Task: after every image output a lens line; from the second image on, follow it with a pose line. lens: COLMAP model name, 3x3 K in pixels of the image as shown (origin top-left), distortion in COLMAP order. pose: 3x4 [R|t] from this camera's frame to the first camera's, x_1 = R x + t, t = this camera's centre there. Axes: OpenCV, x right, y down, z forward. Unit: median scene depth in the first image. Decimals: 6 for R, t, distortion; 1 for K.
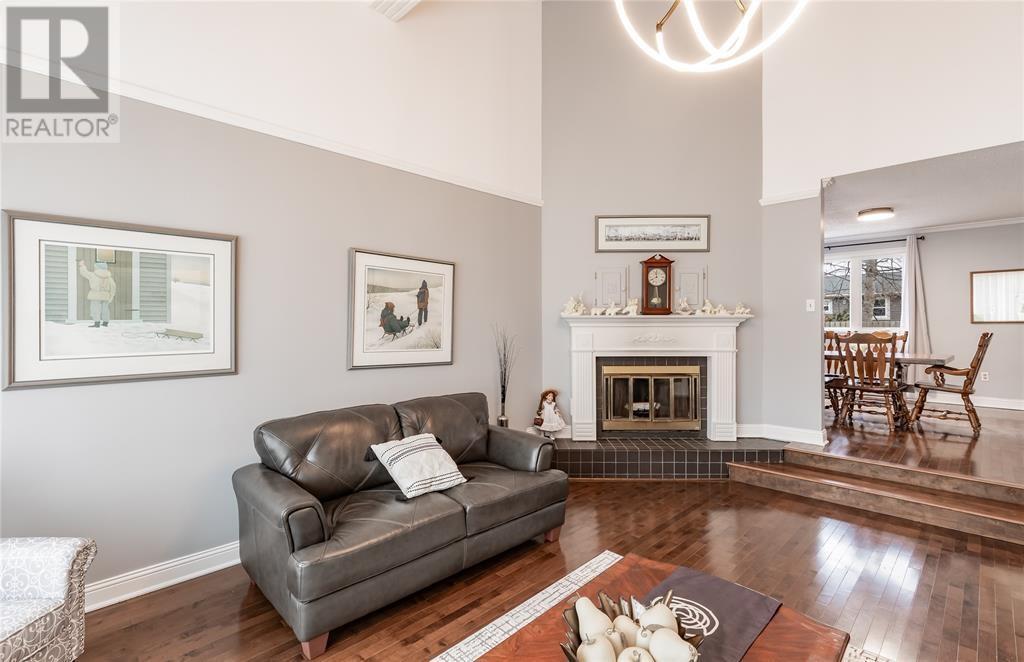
lens RADIAL K [[483.4, 0, 510.0], [0, 483.4, 323.6], [0, 0, 1]] dist [0.000694, 0.000191]
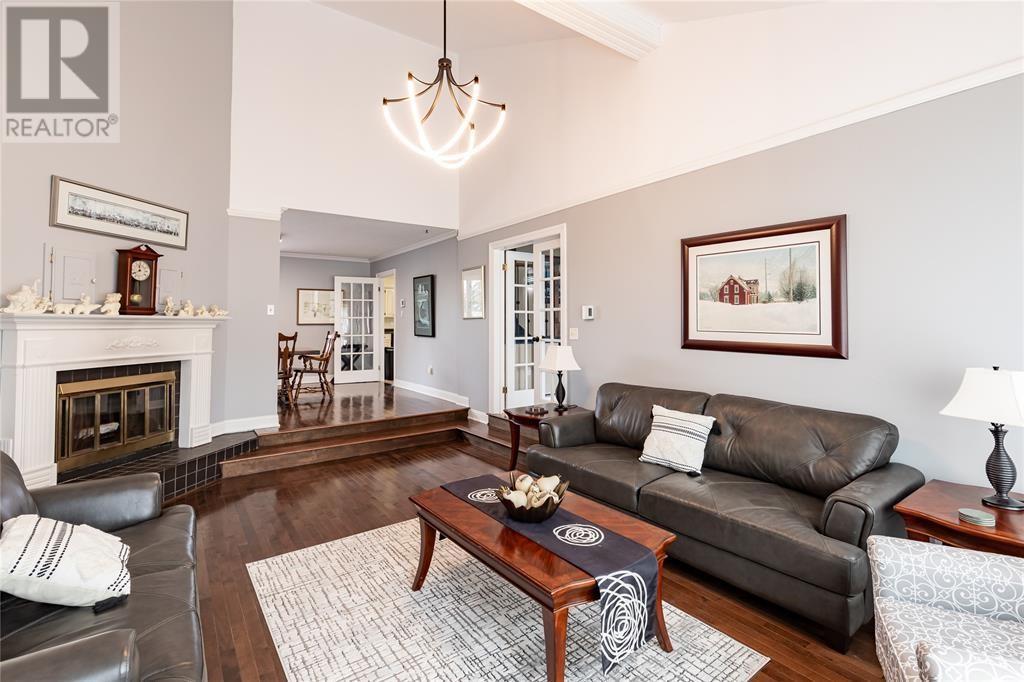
lens RADIAL K [[494.3, 0, 512.5], [0, 494.3, 309.9], [0, 0, 1]] dist [0.017070, -0.000207]
pose [[0.141609, 0.030835, 0.989442, -0.467638], [-0.004026, 0.999524, -0.030573, -0.002662], [-0.989914, 0.000346, 0.141666, 0.222629]]
